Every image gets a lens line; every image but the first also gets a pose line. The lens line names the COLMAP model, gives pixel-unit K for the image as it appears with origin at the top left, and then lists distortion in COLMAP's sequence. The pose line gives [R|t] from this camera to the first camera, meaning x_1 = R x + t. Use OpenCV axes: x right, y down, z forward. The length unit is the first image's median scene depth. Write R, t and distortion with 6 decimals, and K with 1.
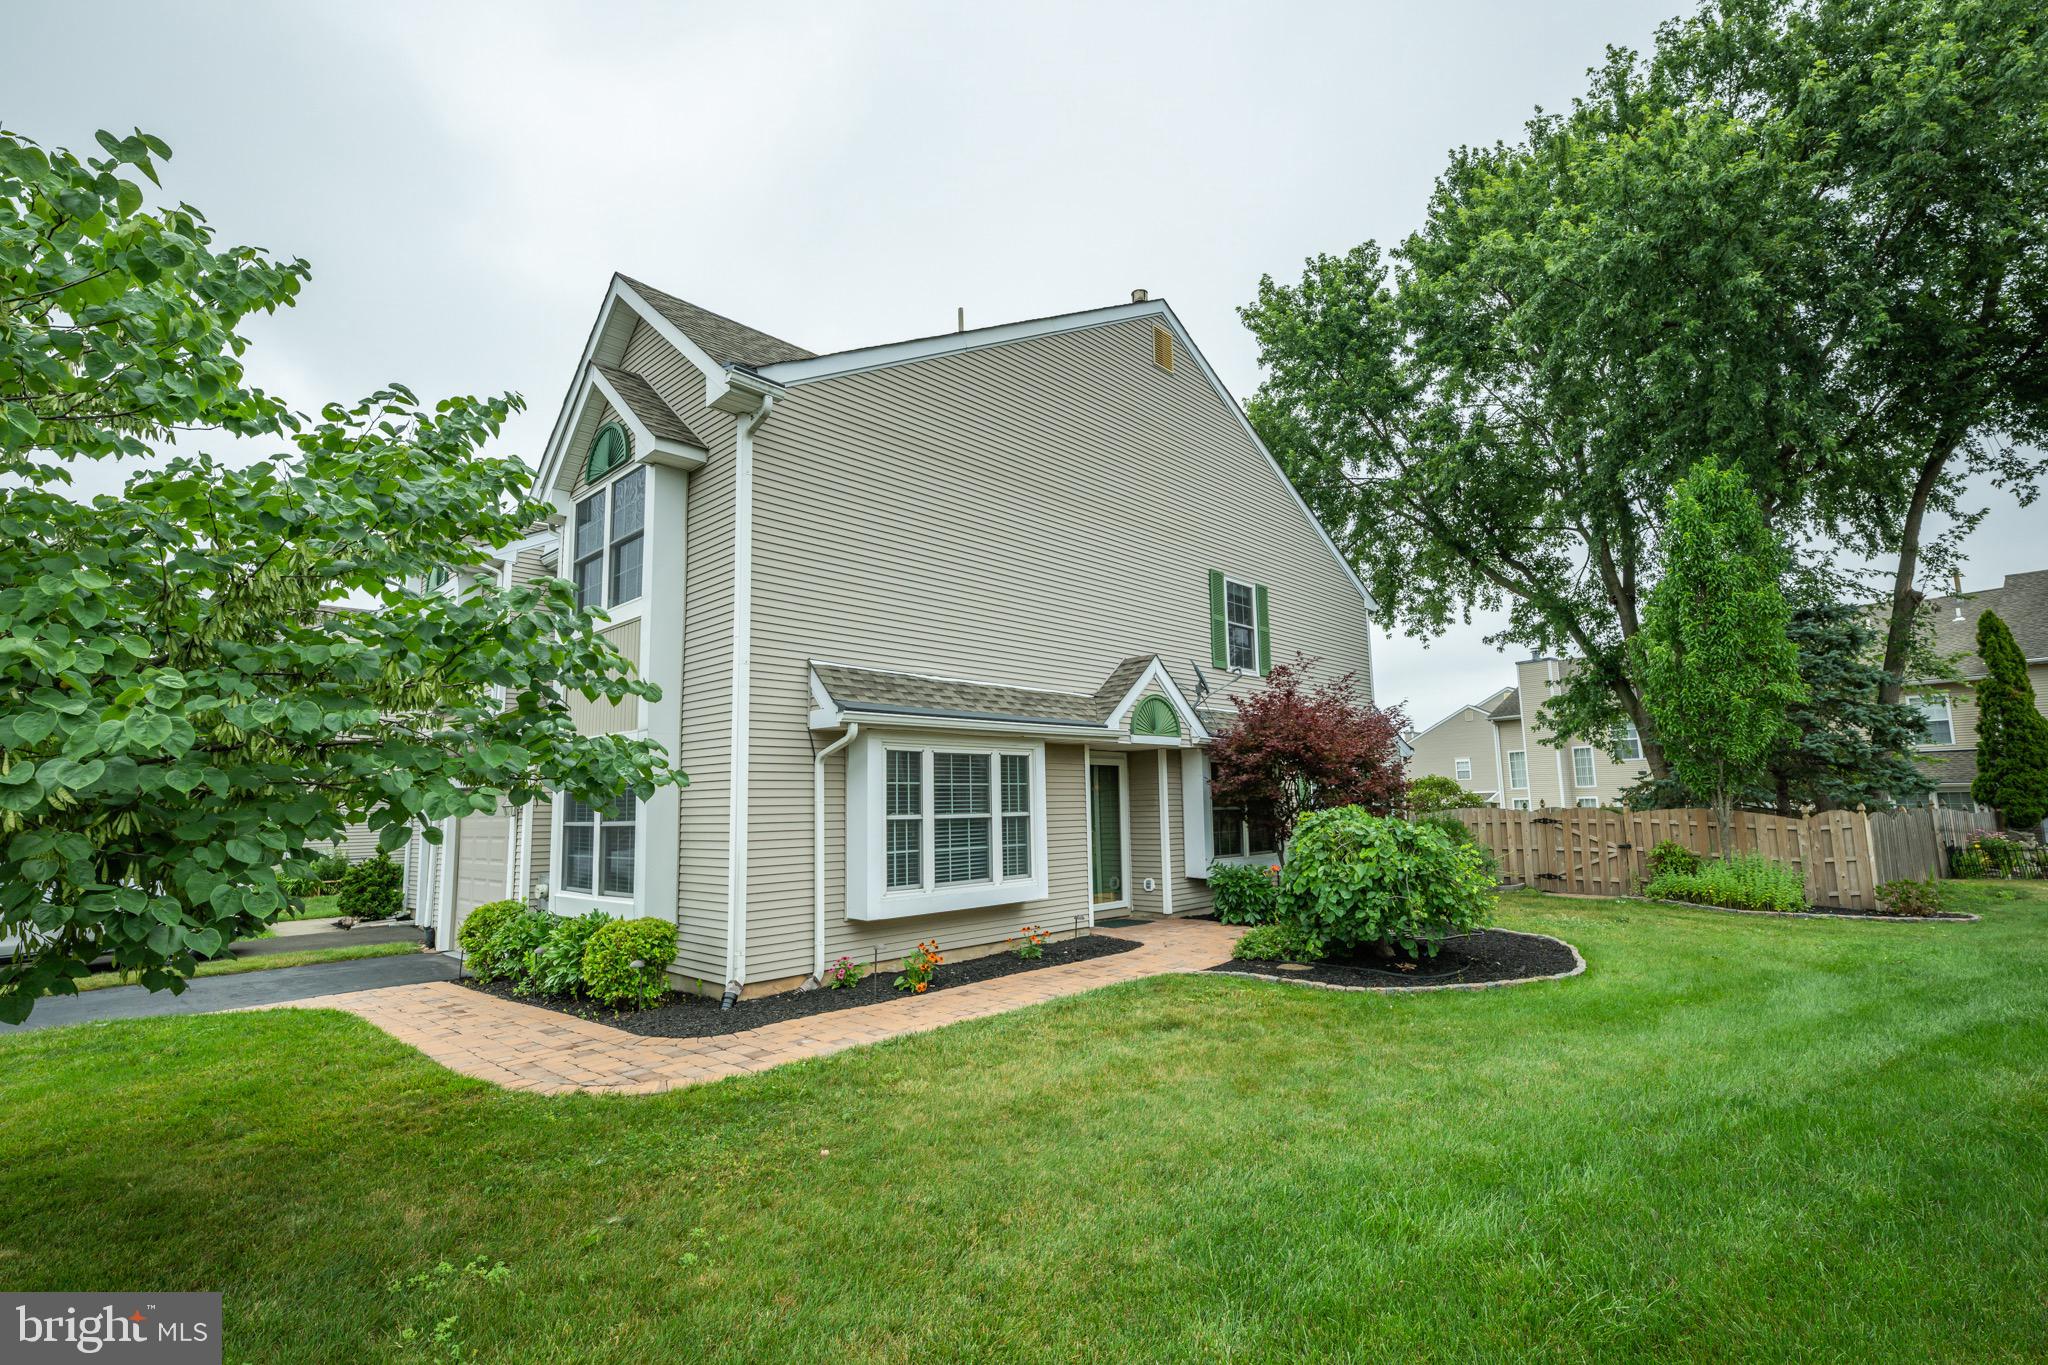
lens RADIAL K [[928.1, 0, 1024.0], [0, 928.1, 682.5], [0, 0, 1]] dist [0.001300, -0.000064]
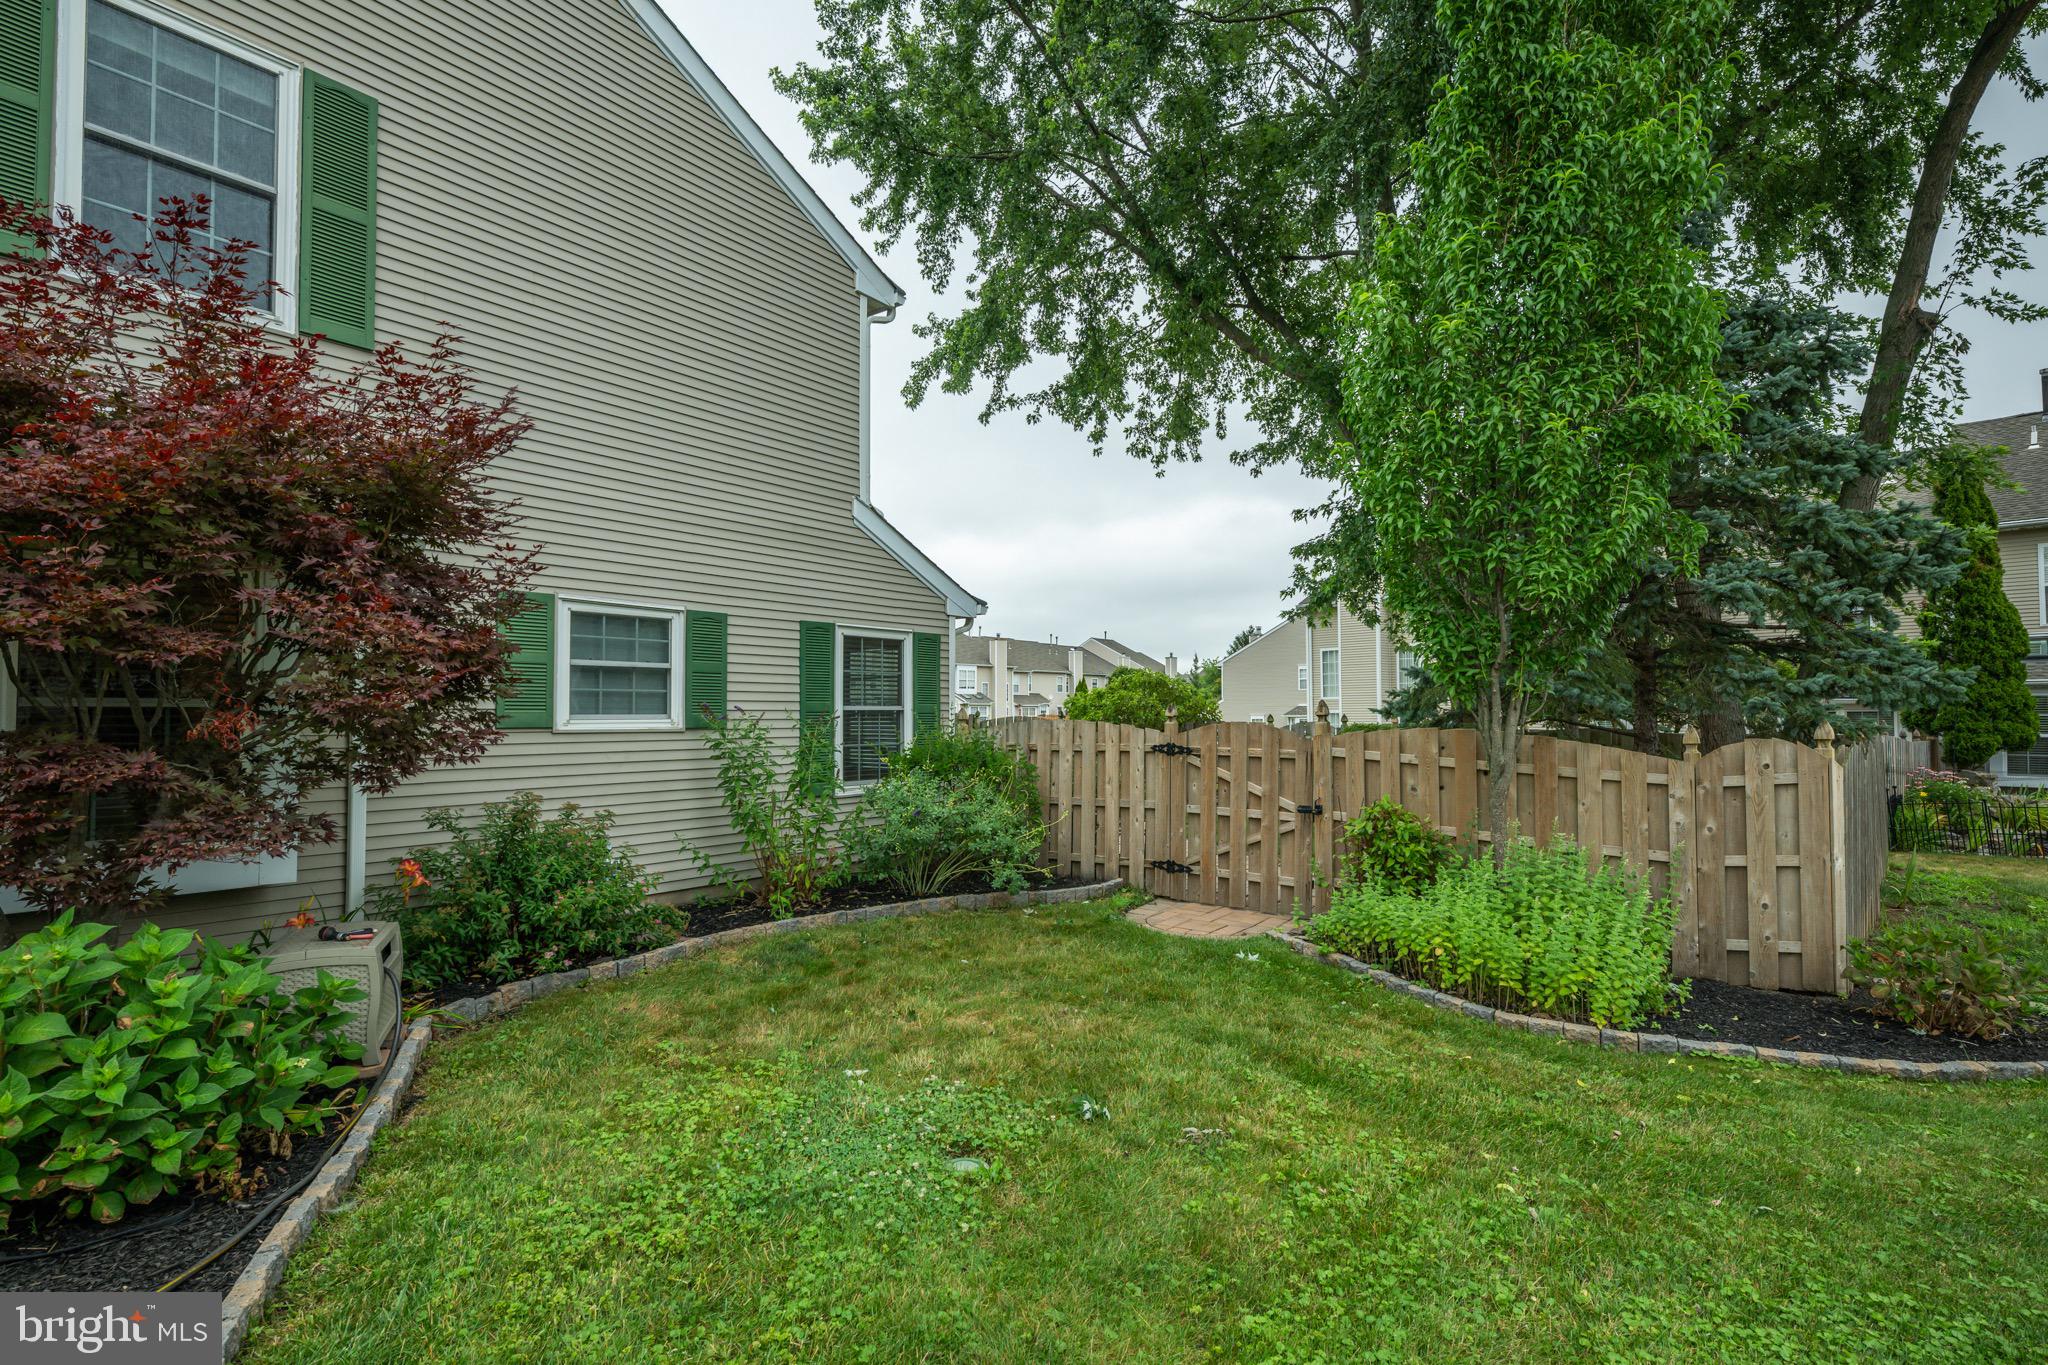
lens RADIAL K [[998.0, 0, 1024.0], [0, 998.0, 682.5], [0, 0, 1]] dist [0.007776, 0.000252]
pose [[0.991907, 0.023612, 0.124753, 0.546822], [-0.035969, 0.994561, 0.097746, 0.089816], [-0.121767, -0.101442, 0.987361, 0.667245]]
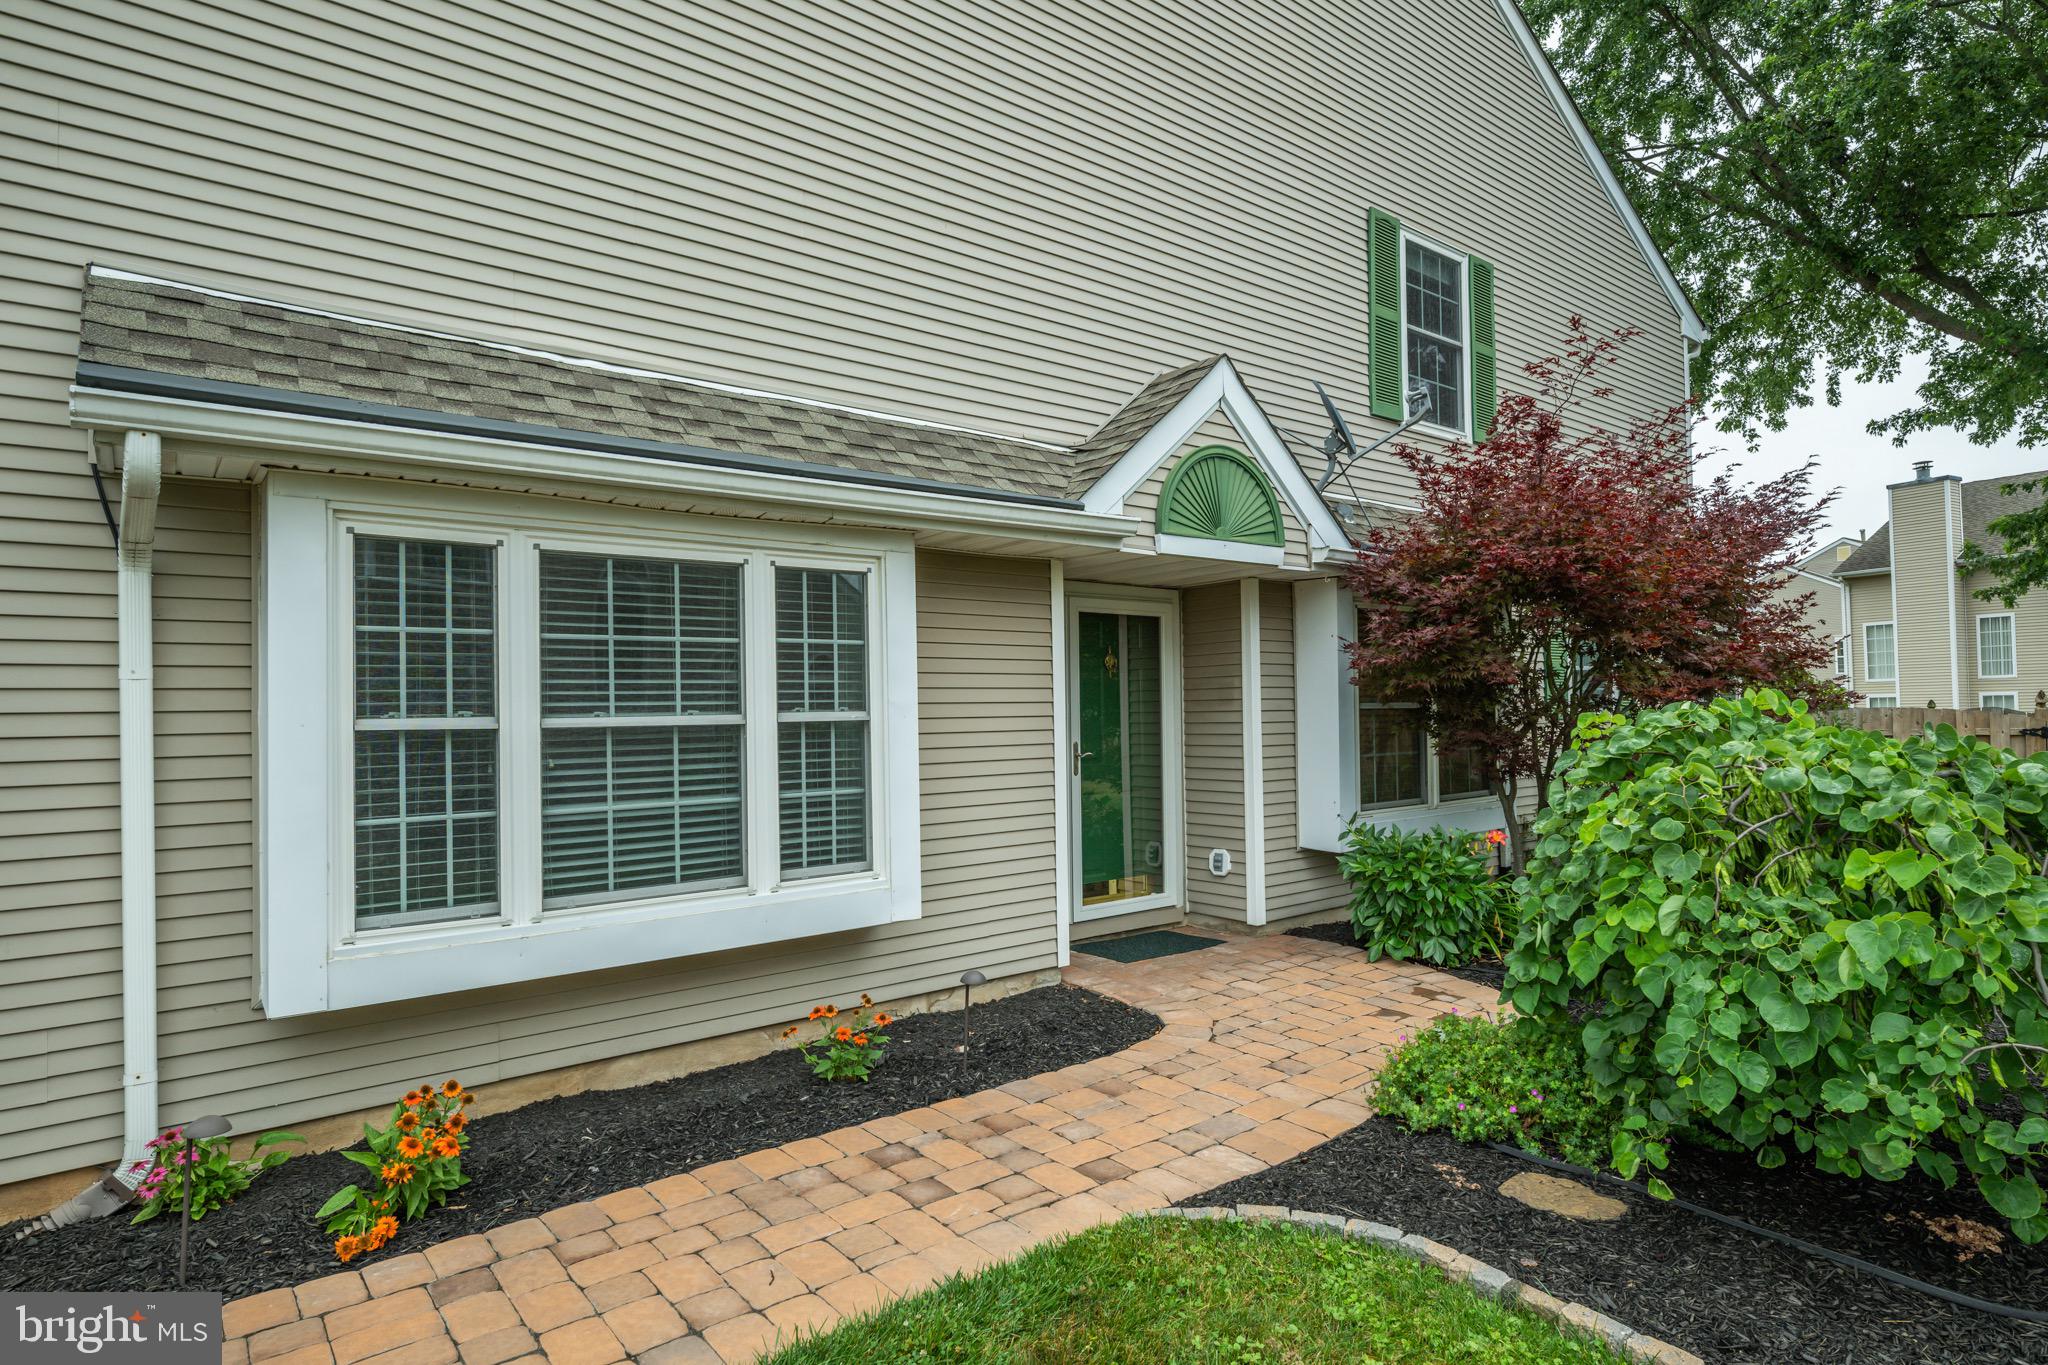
lens RADIAL K [[1103.0, 0, 1024.0], [0, 1103.0, 682.5], [0, 0, 1]] dist [-0.003782, 0.000078]
pose [[0.990781, -0.001046, -0.135470, 0.112352], [0.016006, 0.993870, 0.109388, 0.061232], [0.134525, -0.110548, 0.984724, 0.435125]]
